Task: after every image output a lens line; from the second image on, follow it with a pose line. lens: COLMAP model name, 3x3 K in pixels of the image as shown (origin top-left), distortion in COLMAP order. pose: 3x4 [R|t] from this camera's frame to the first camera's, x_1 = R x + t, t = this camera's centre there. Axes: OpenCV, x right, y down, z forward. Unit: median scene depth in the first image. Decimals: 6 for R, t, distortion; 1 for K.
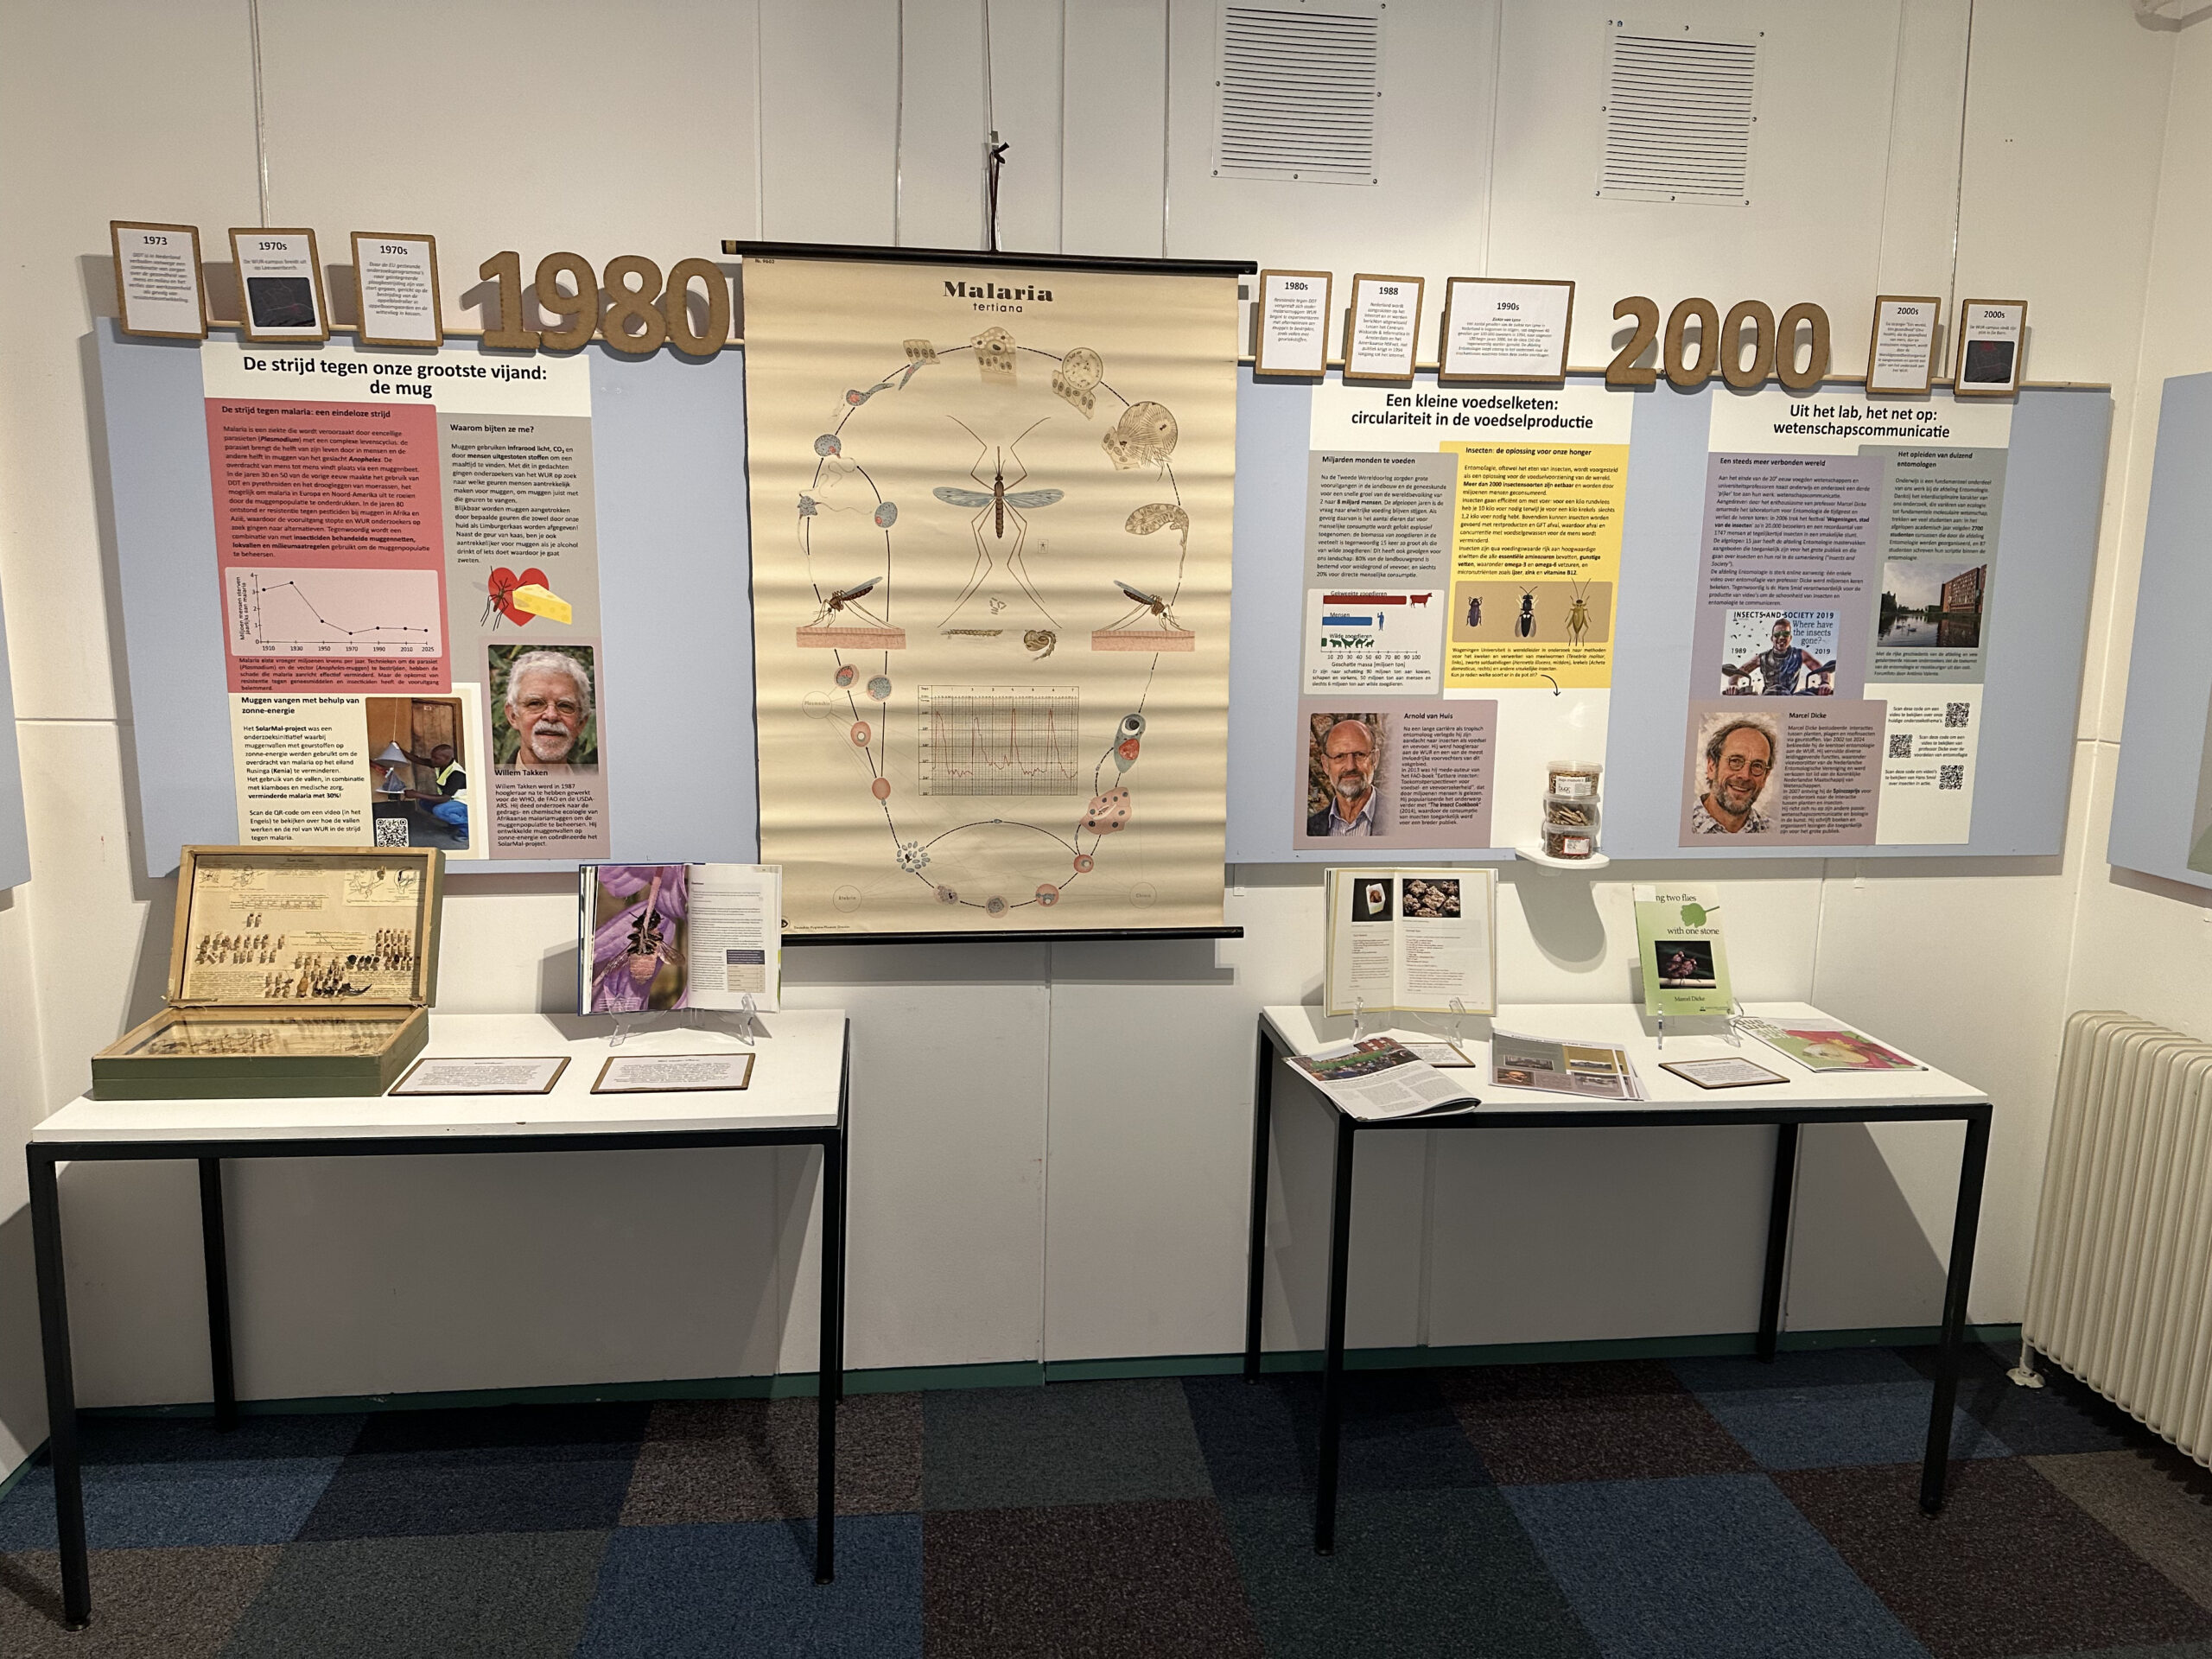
lens RADIAL K [[1584.1, 0, 1106.0], [0, 1584.1, 829.5], [0, 0, 1]] dist [0.080215, -0.122172]
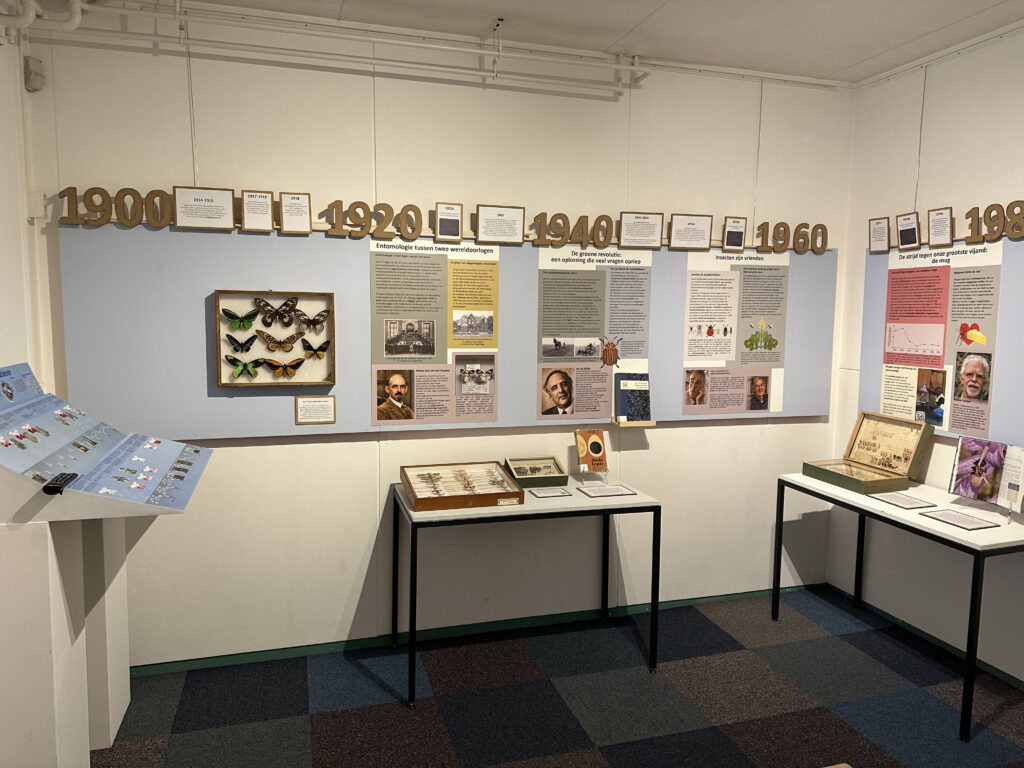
lens RADIAL K [[733.3, 0, 512.0], [0, 733.3, 384.0], [0, 0, 1]] dist [0.080215, -0.122172]
pose [[0.157507, 0.077472, -0.984474, 1.297769], [-0.169605, 0.984227, 0.050317, 0.003068], [0.972844, 0.159046, 0.168163, 0.134119]]
